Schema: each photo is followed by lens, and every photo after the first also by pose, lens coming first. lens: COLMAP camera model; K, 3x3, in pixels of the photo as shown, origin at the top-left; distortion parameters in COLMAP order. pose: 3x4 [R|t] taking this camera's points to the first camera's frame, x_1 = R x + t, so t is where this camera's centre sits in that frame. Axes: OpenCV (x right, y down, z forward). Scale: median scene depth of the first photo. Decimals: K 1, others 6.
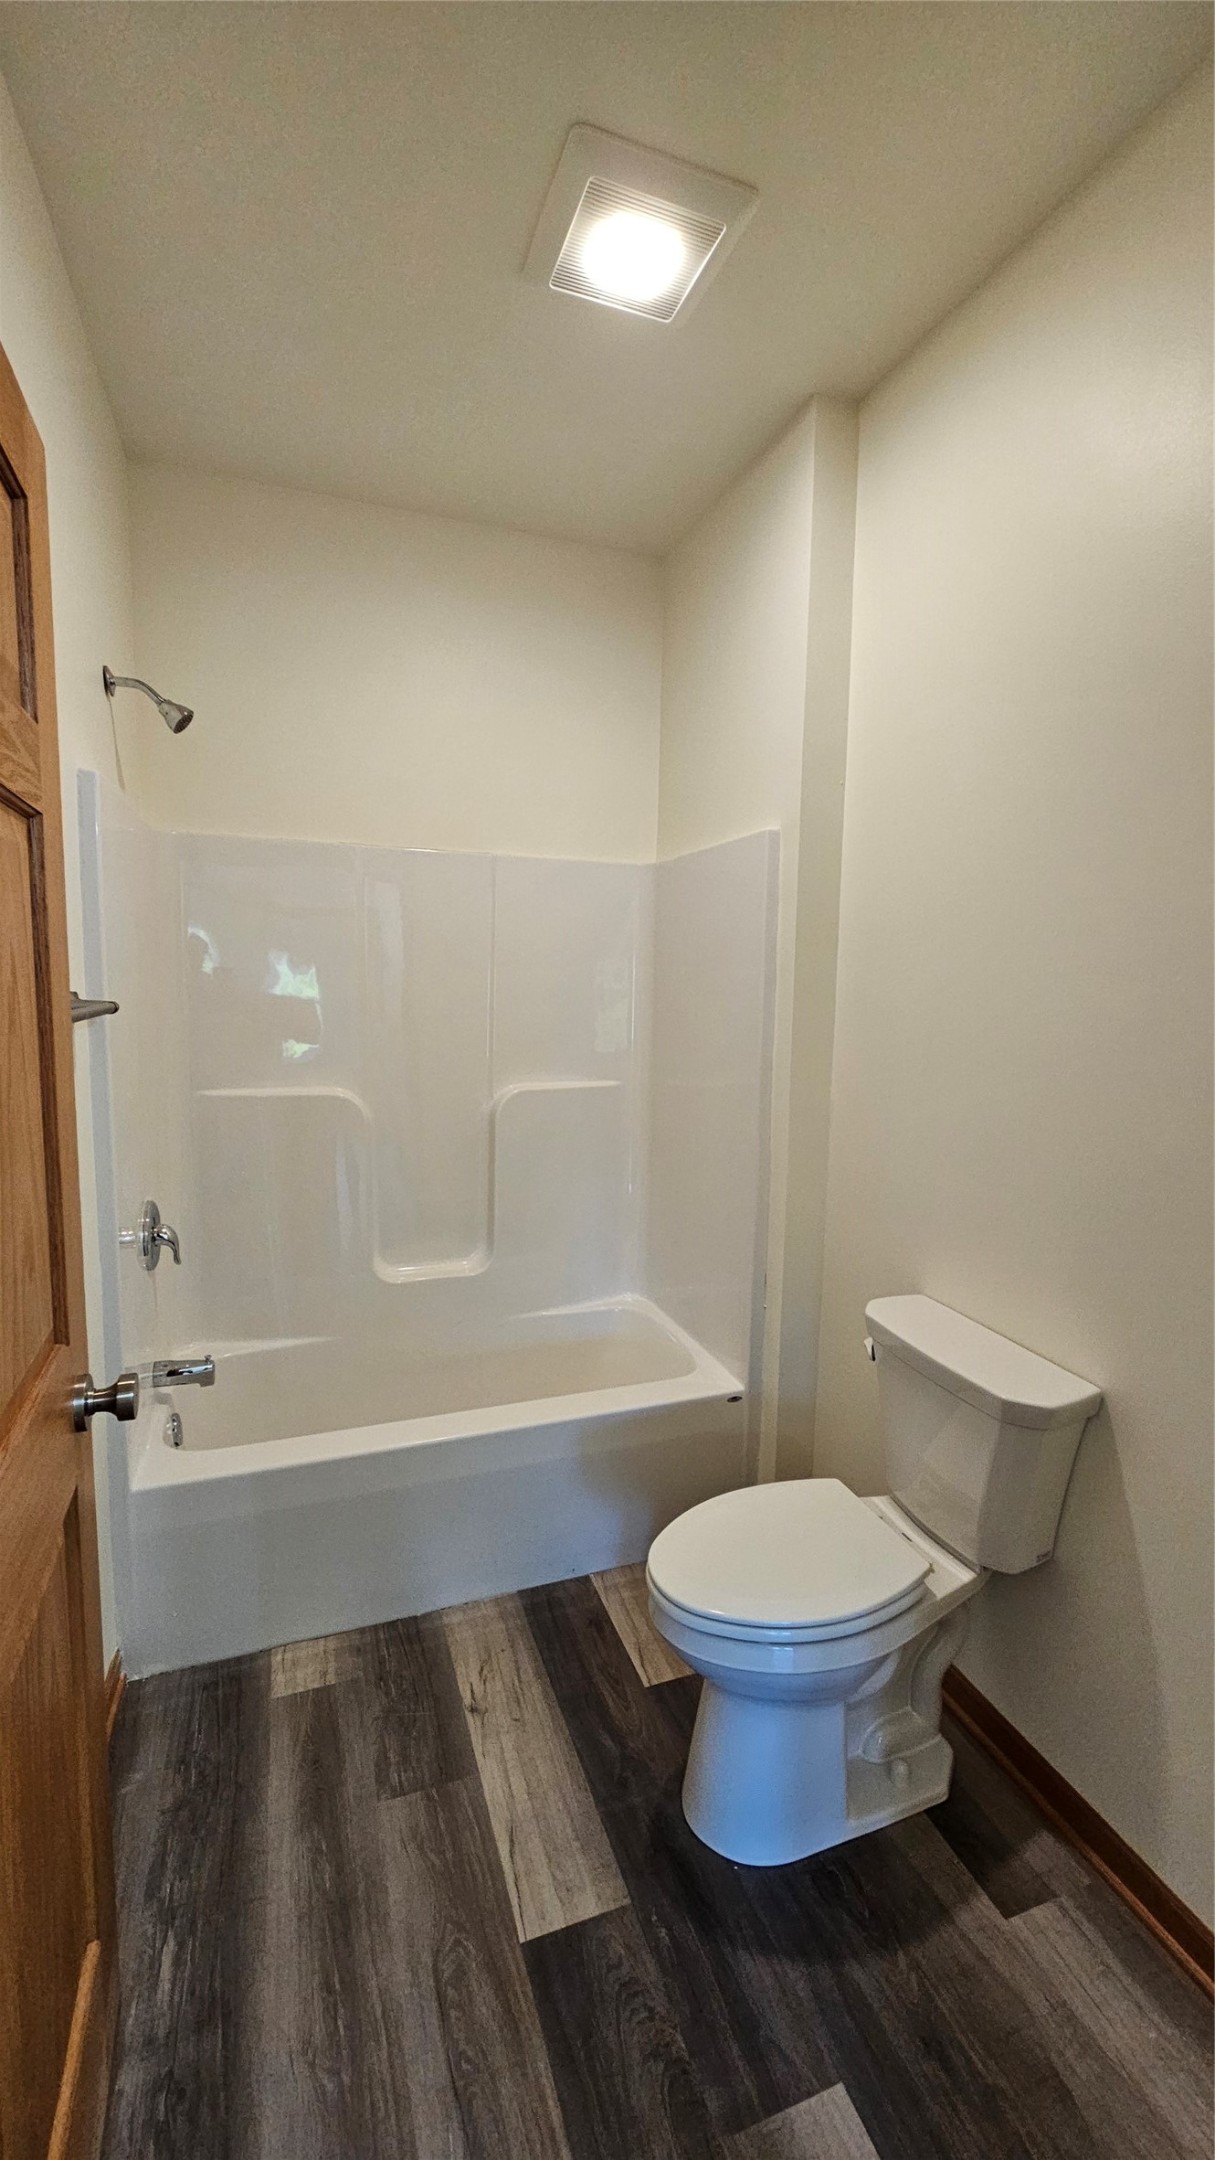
lens RADIAL K [[876.0, 0, 614.5], [0, 876.0, 1075.1], [0, 0, 1]] dist [-0.003745, -0.000252]
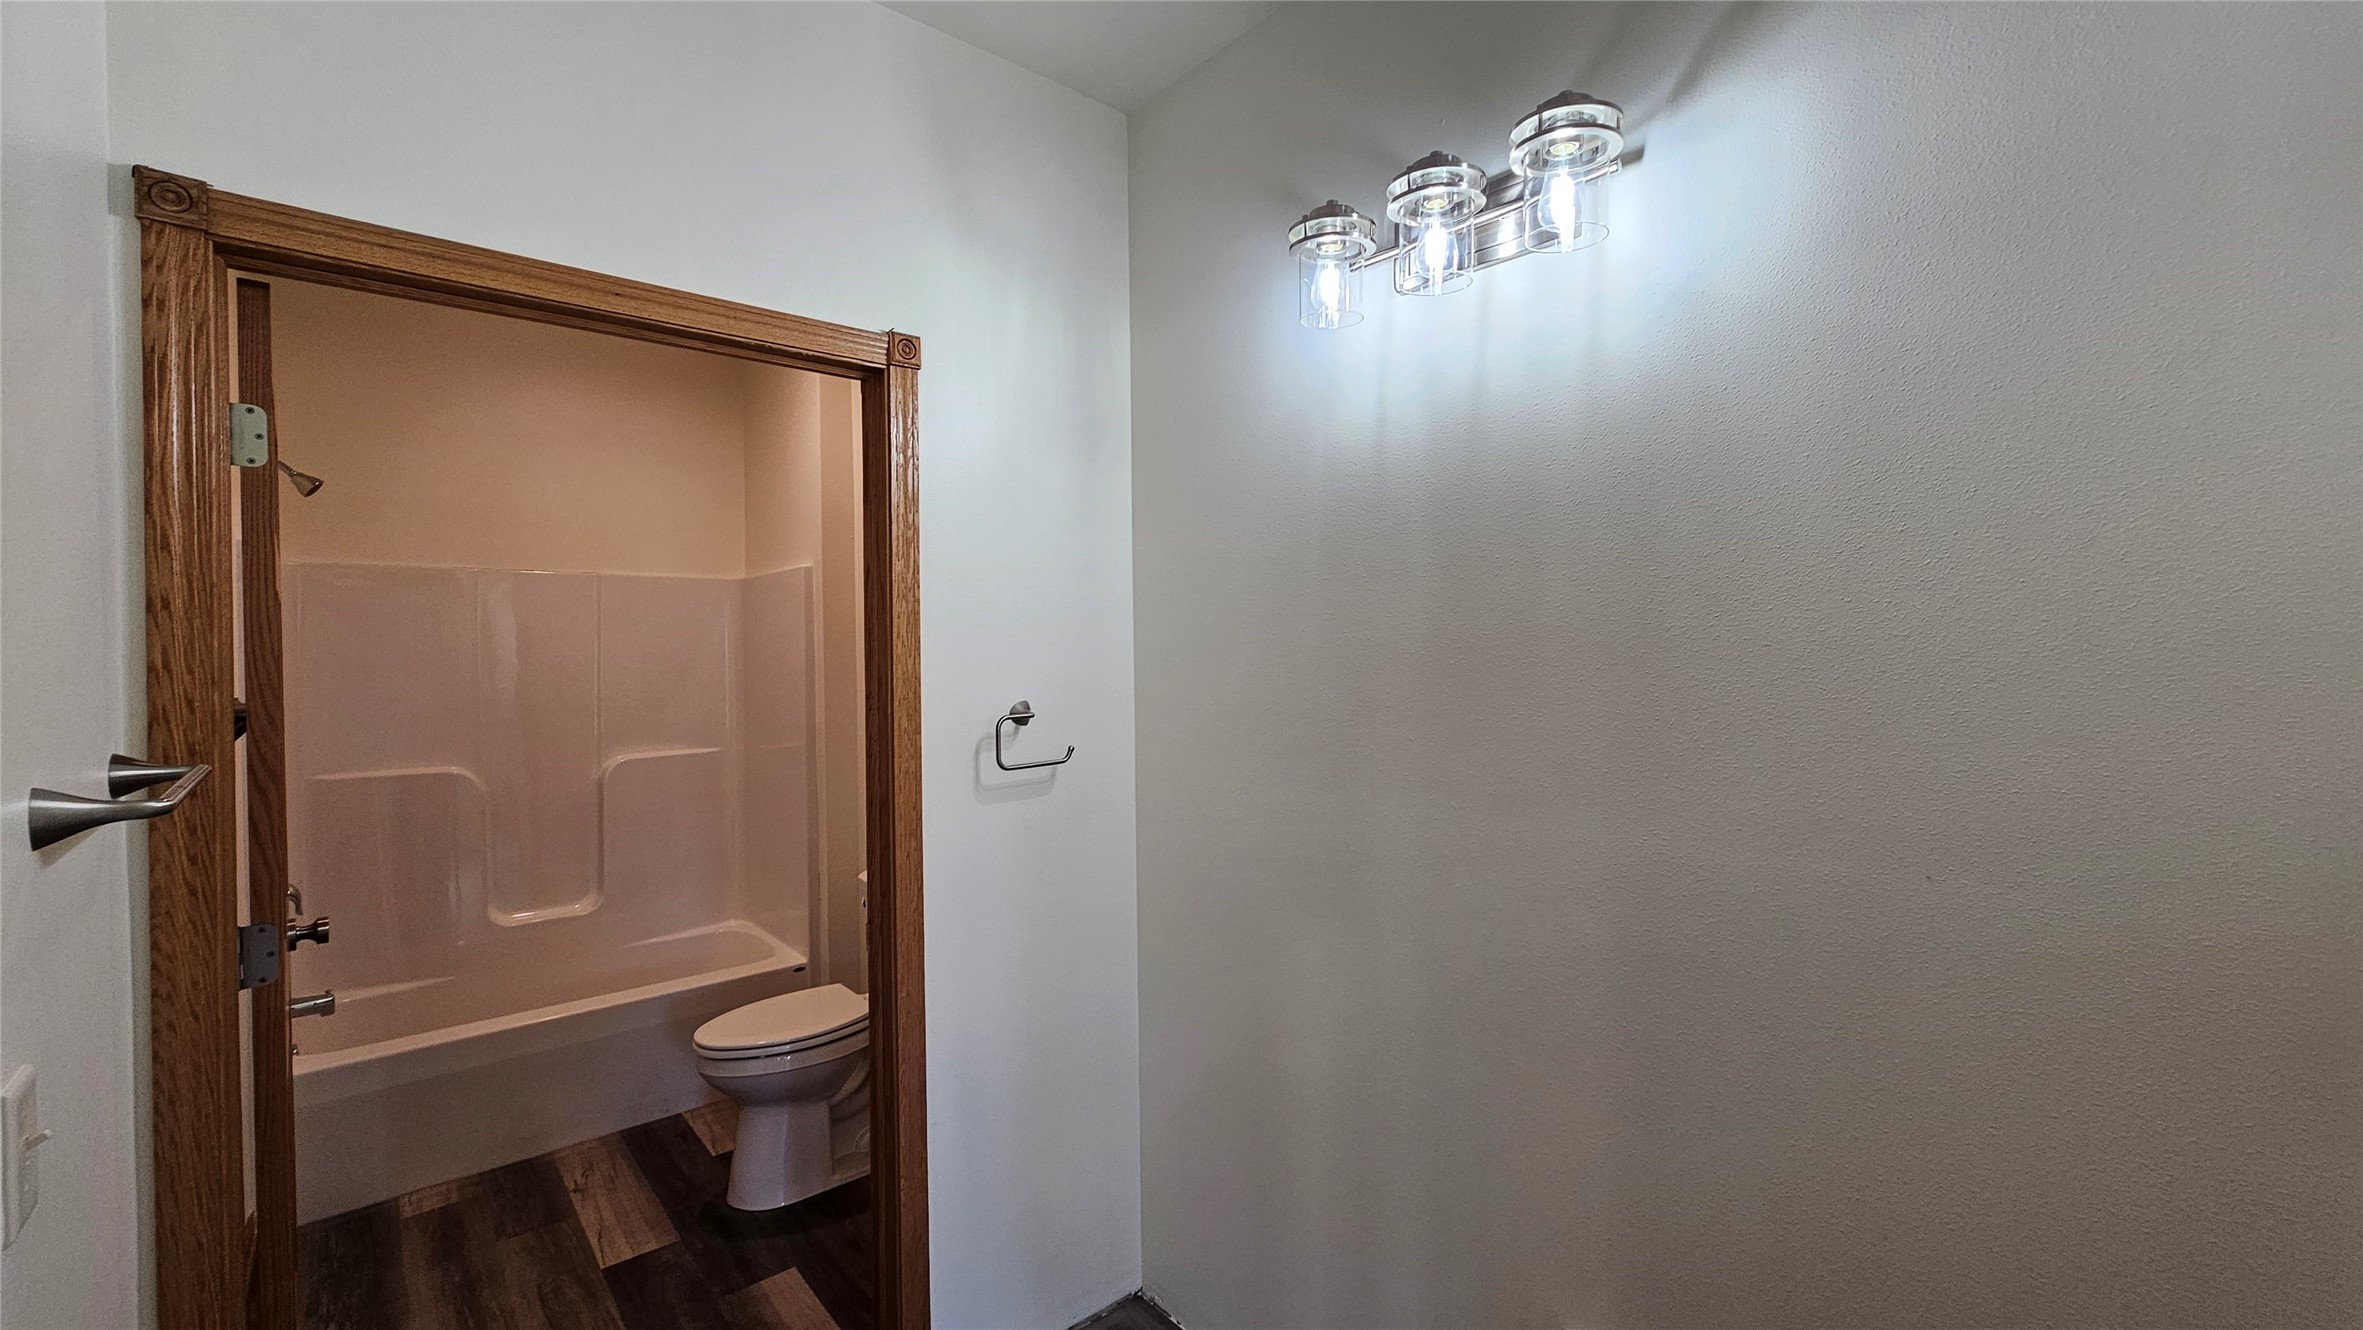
lens RADIAL K [[968.2, 0, 1176.9], [0, 968.2, 663.5], [0, 0, 1]] dist [0.001200, 0.000764]
pose [[0.936591, -0.034370, 0.348735, 0.225480], [0.067182, 0.994330, -0.082431, 0.070644], [-0.343925, 0.100632, 0.933589, -0.860996]]
